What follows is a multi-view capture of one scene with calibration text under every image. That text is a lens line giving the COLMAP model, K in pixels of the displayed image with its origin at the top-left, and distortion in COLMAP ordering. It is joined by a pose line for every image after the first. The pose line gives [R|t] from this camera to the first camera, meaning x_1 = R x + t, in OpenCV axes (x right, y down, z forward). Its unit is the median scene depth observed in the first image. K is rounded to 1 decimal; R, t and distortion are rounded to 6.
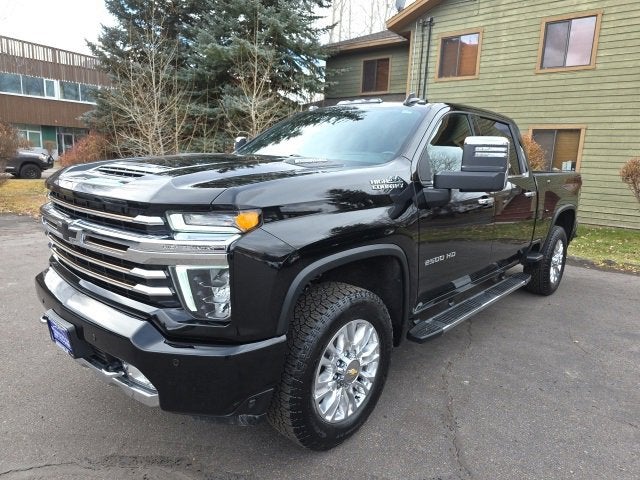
lens RADIAL K [[434.2, 0, 326.0], [0, 434.2, 241.7], [0, 0, 1]] dist [0.048521, -0.033052]
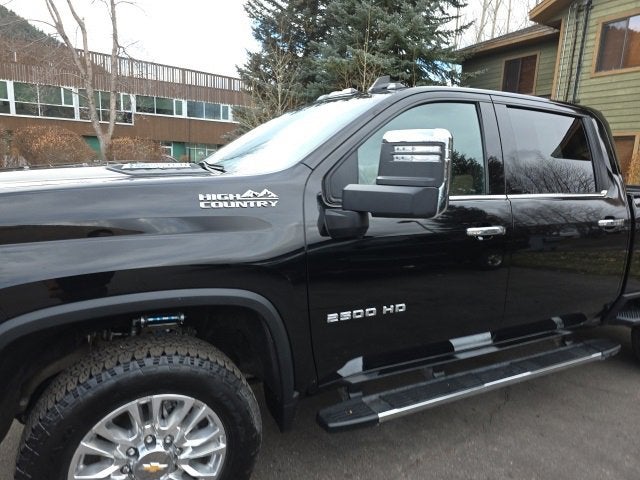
lens RADIAL K [[434.7, 0, 319.6], [0, 434.7, 247.6], [0, 0, 1]] dist [0.050465, -0.034671]
pose [[0.934251, 0.062288, -0.351134, 0.108145], [-0.069183, 0.997579, -0.007112, -0.013376], [0.349841, 0.030937, 0.936298, 0.085540]]
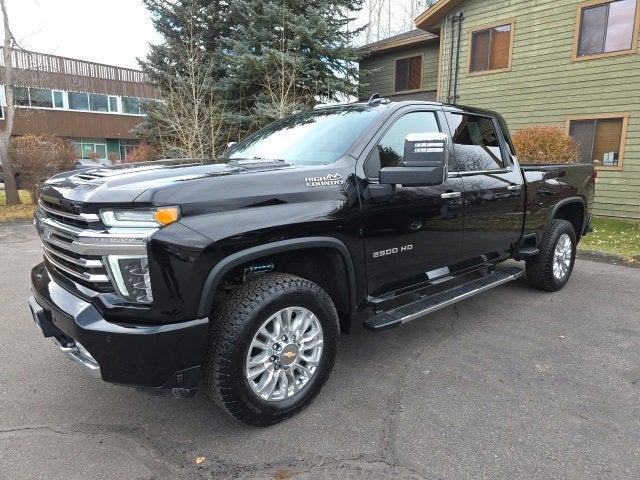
lens RADIAL K [[432.2, 0, 321.5], [0, 432.2, 238.3], [0, 0, 1]] dist [0.055521, -0.036724]
pose [[0.991853, -0.013537, -0.126670, 0.056968], [0.012251, 0.999865, -0.010923, 0.004298], [0.126801, 0.009282, 0.991885, -0.012881]]
